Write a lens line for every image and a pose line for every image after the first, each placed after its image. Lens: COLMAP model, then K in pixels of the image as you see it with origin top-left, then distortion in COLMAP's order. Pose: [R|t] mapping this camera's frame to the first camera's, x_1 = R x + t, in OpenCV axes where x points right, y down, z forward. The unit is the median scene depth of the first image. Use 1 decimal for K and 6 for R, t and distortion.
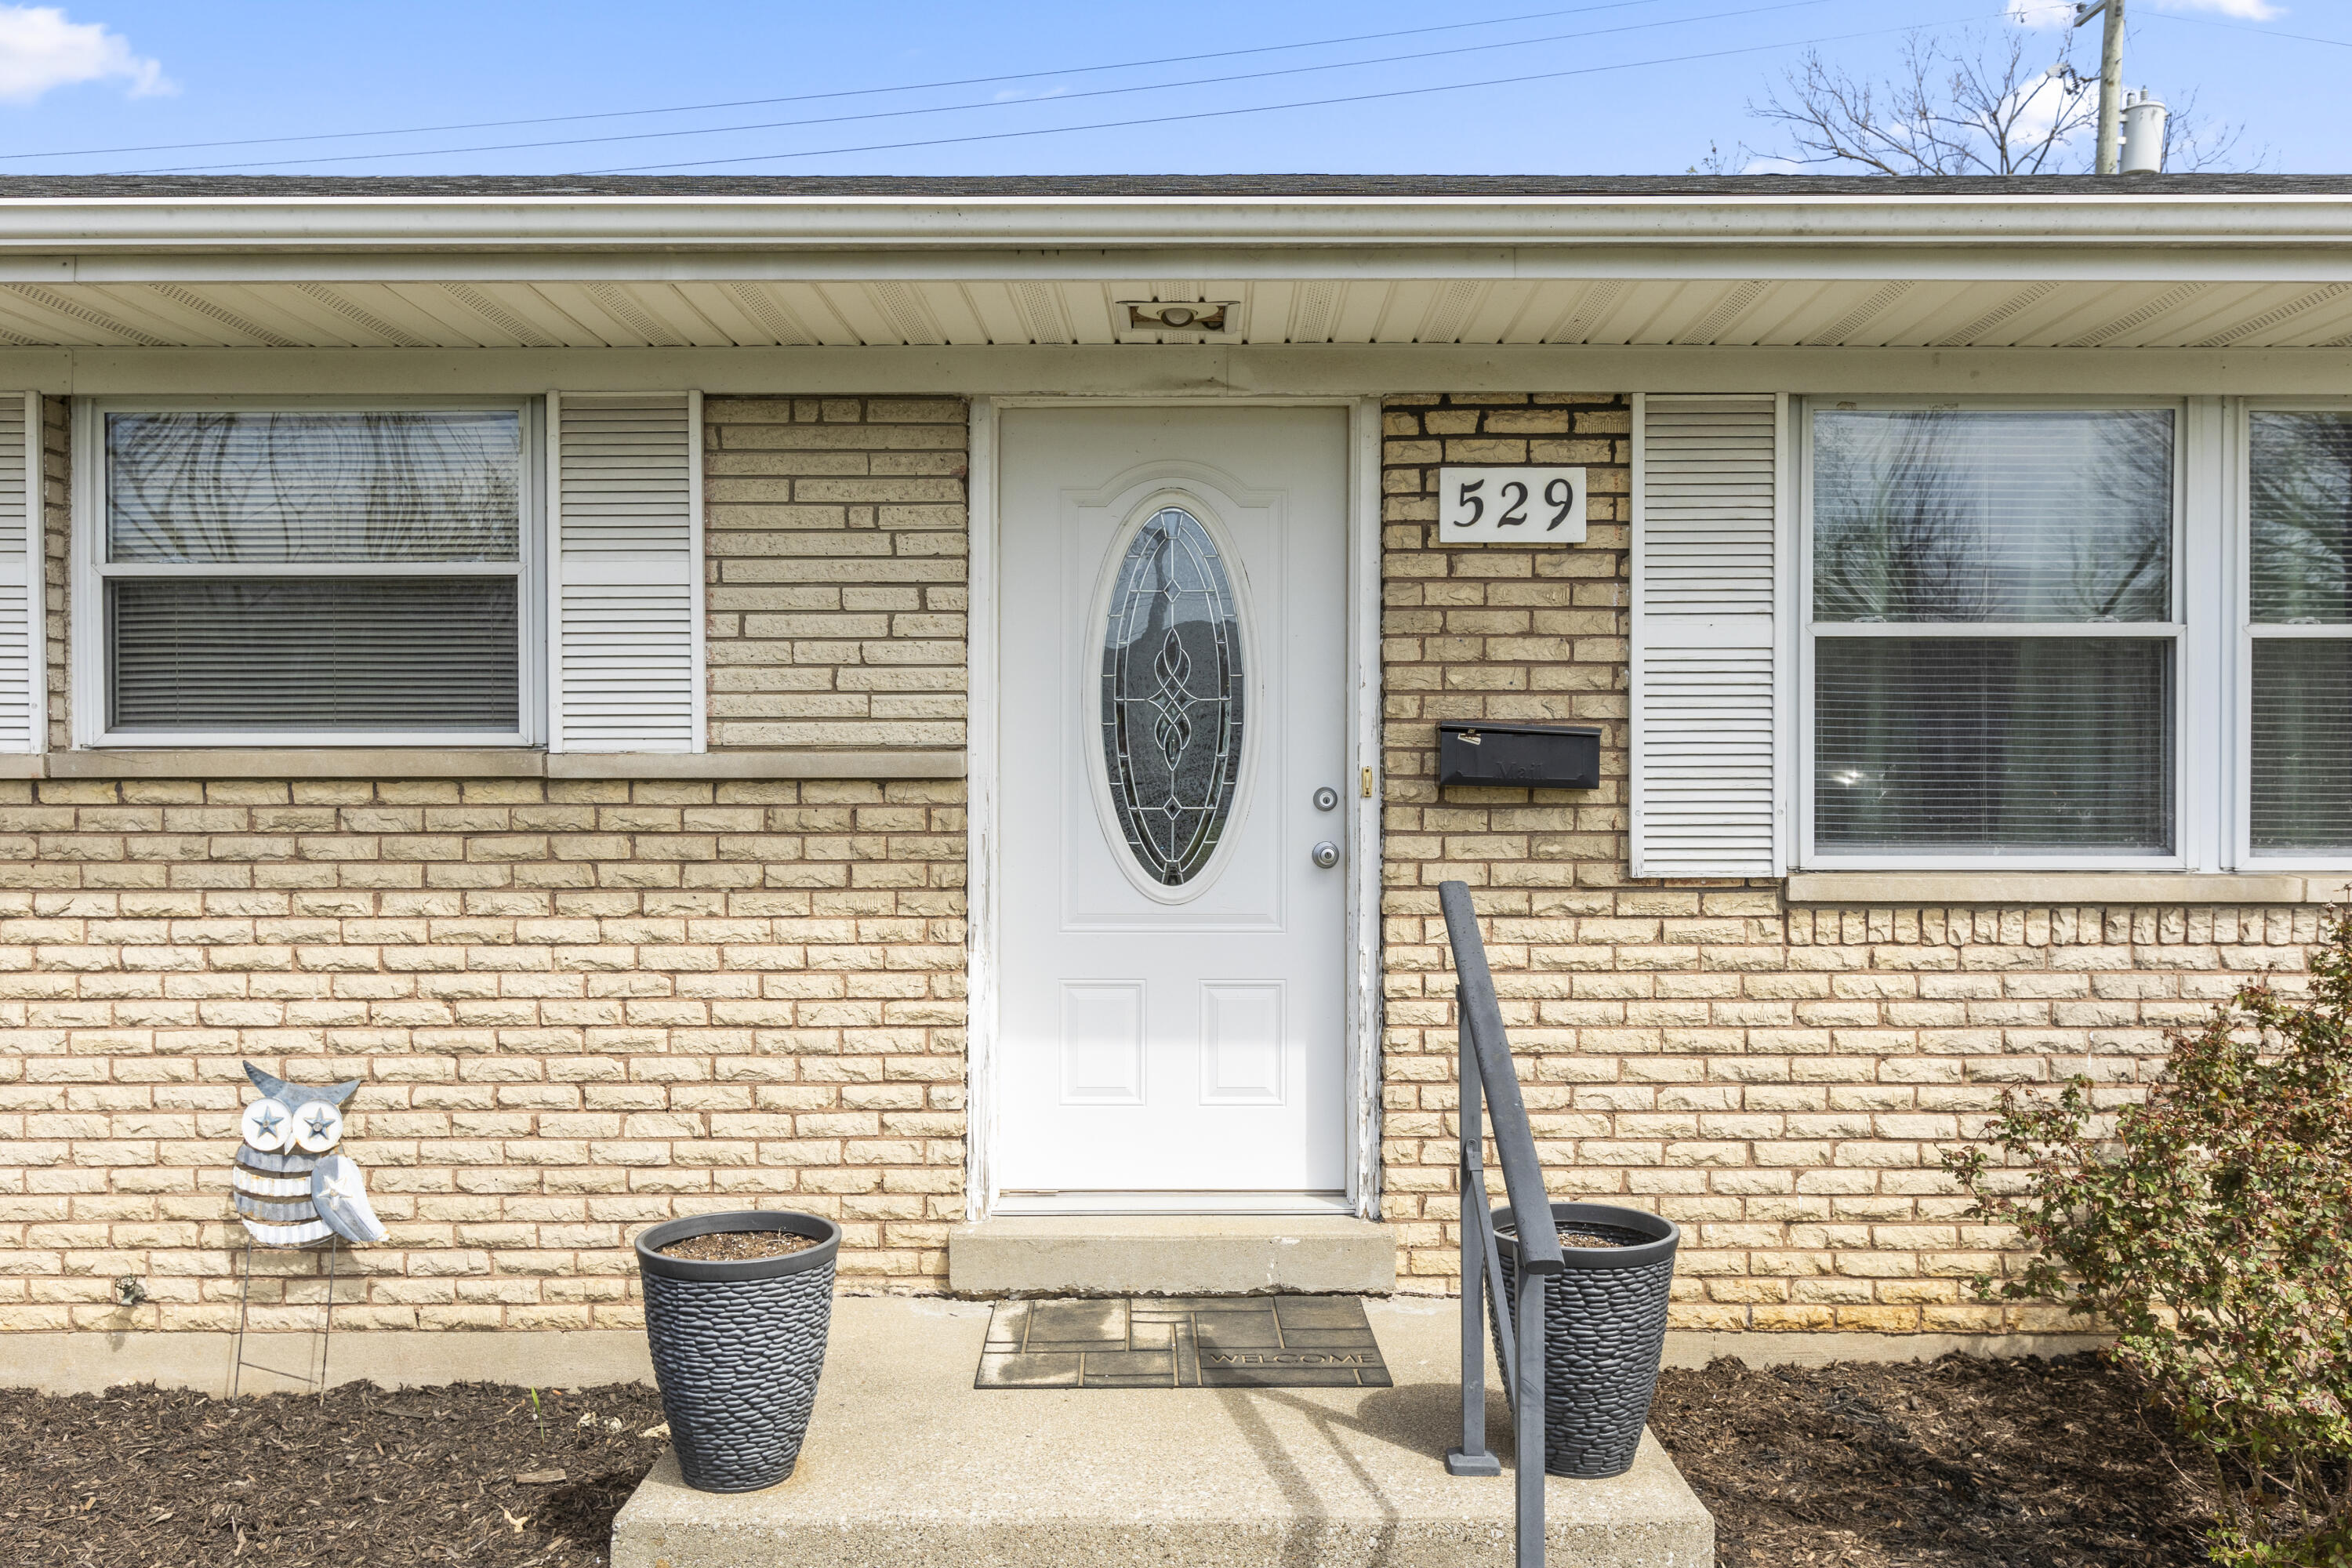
lens RADIAL K [[1832.3, 0, 1176.5], [0, 1832.3, 778.5], [0, 0, 1]] dist [0.003116, -0.000024]
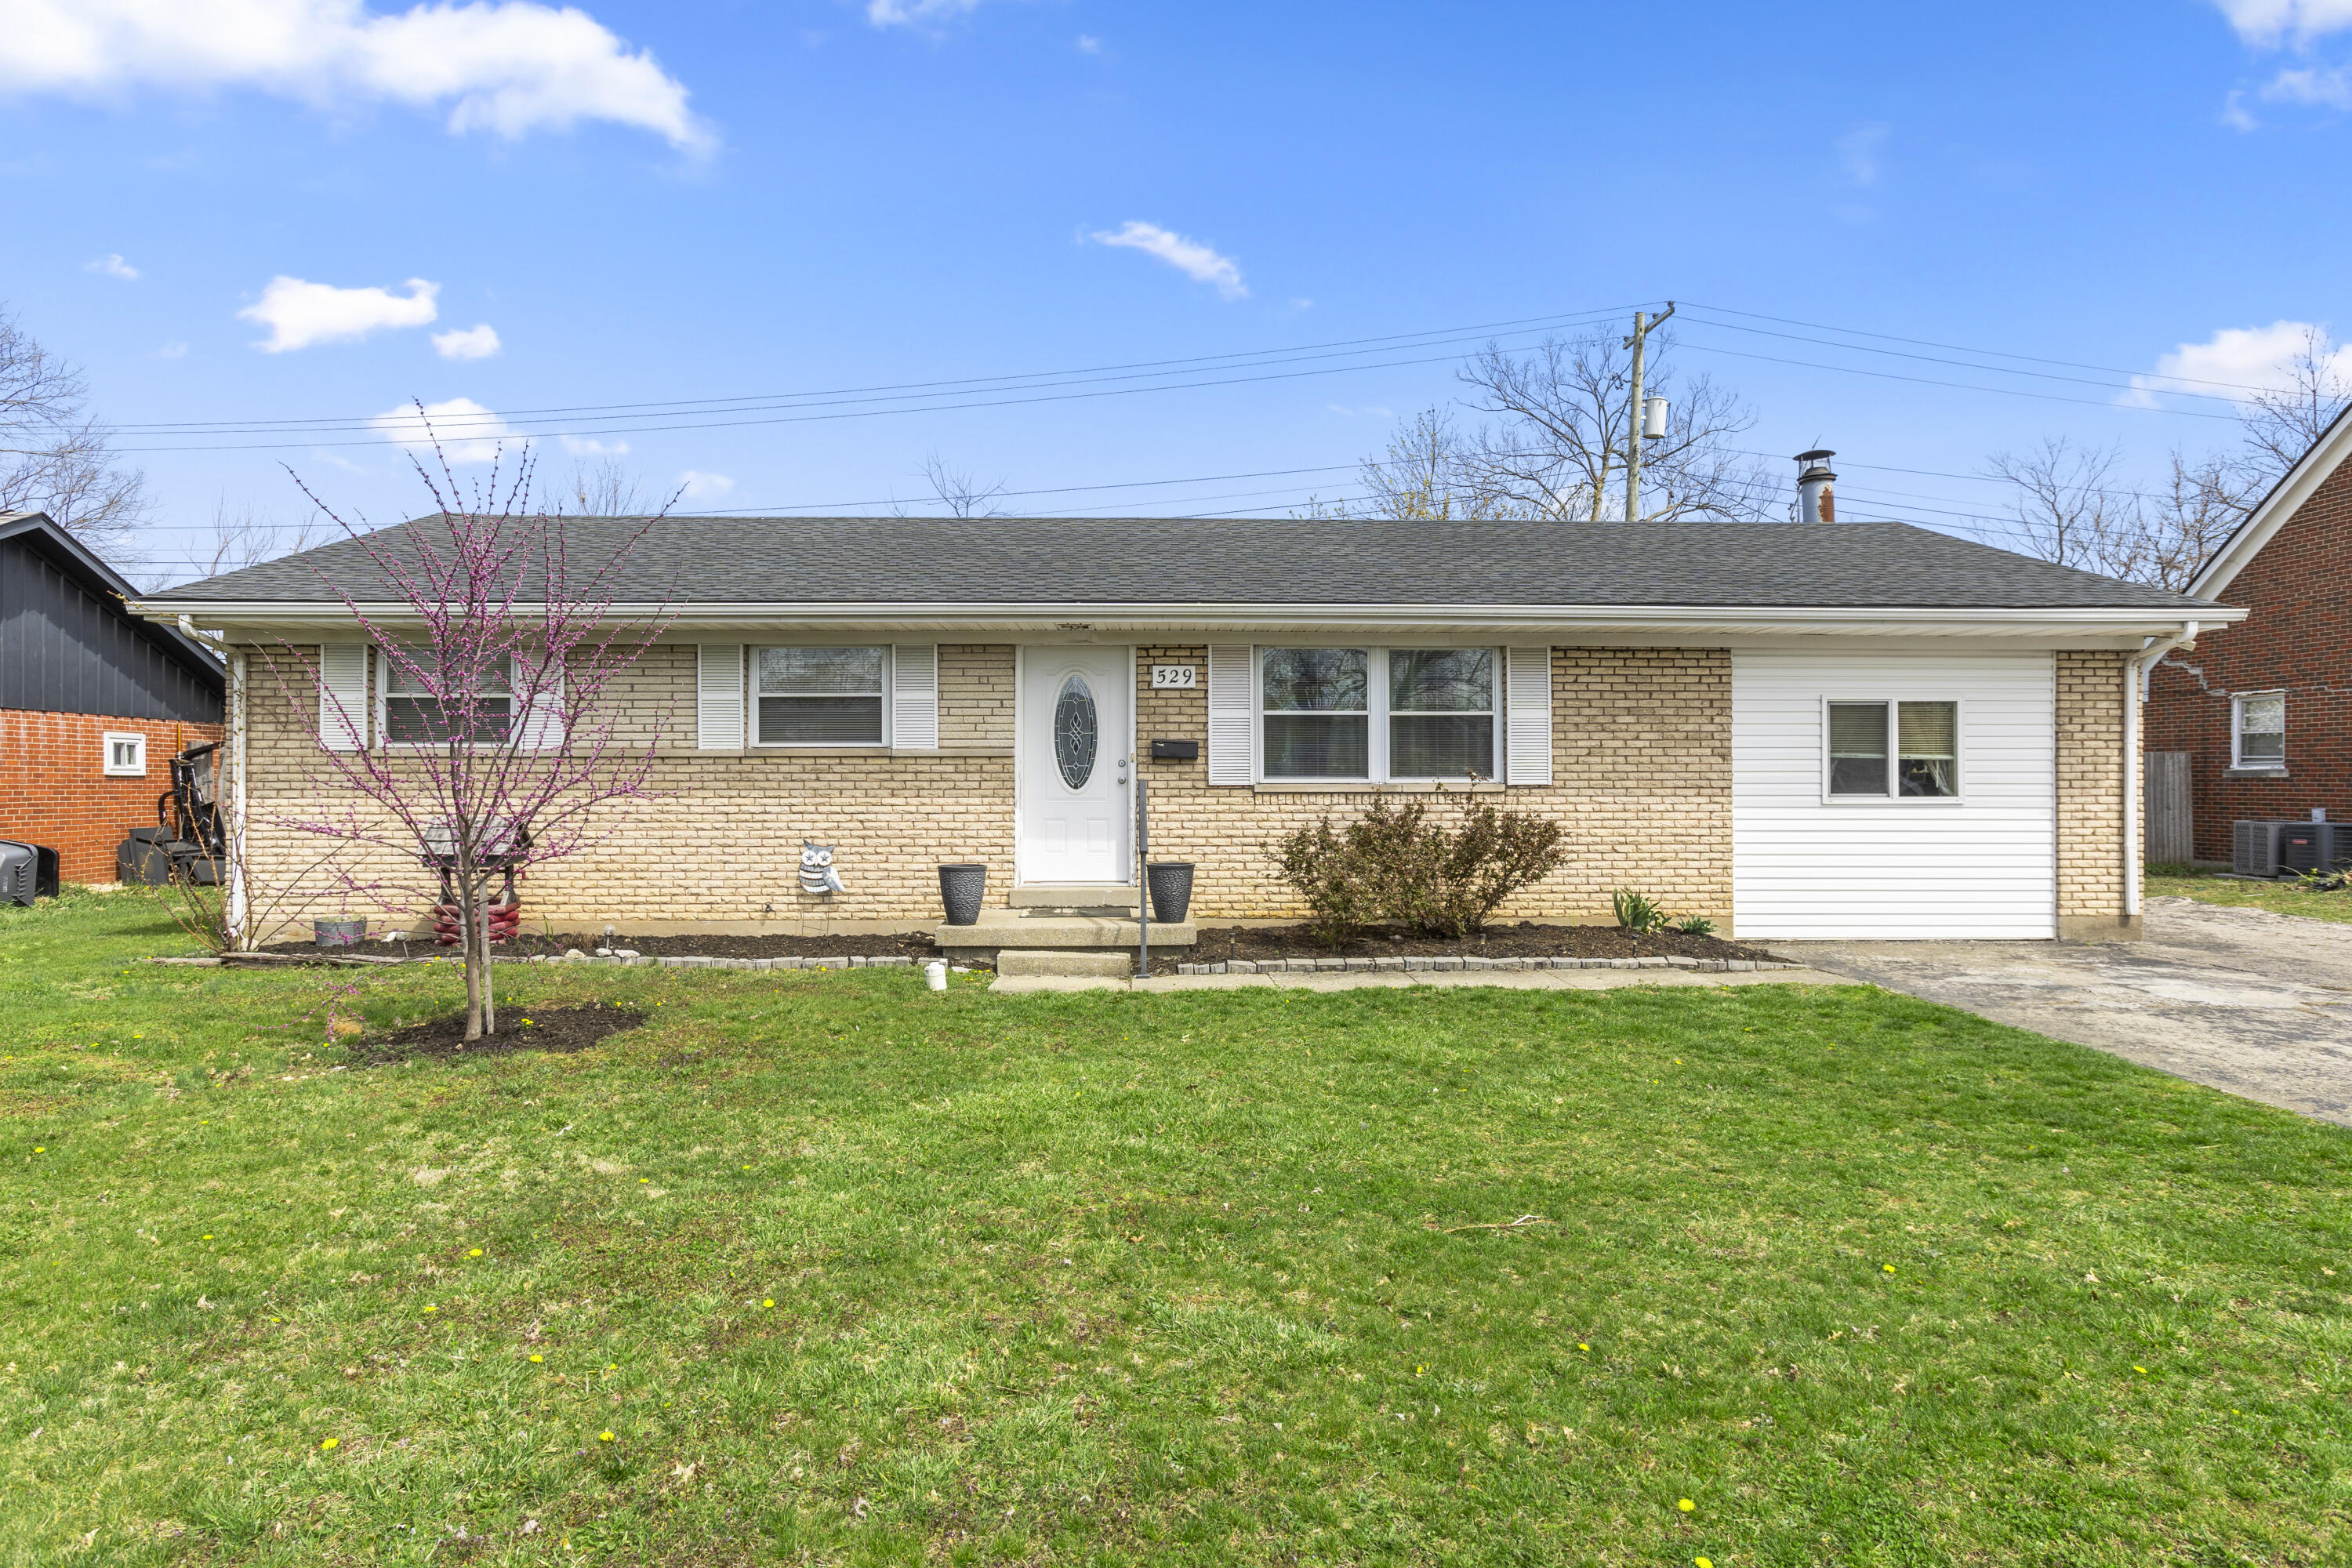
lens RADIAL K [[1423.6, 0, 1174.9], [0, 1423.6, 786.0], [0, 0, 1]] dist [-0.001005, -0.000001]
pose [[0.999692, -0.001066, 0.024785, 0.117977], [0.001158, 0.999993, -0.003677, 0.064895], [-0.024781, 0.003705, 0.999686, -1.654605]]
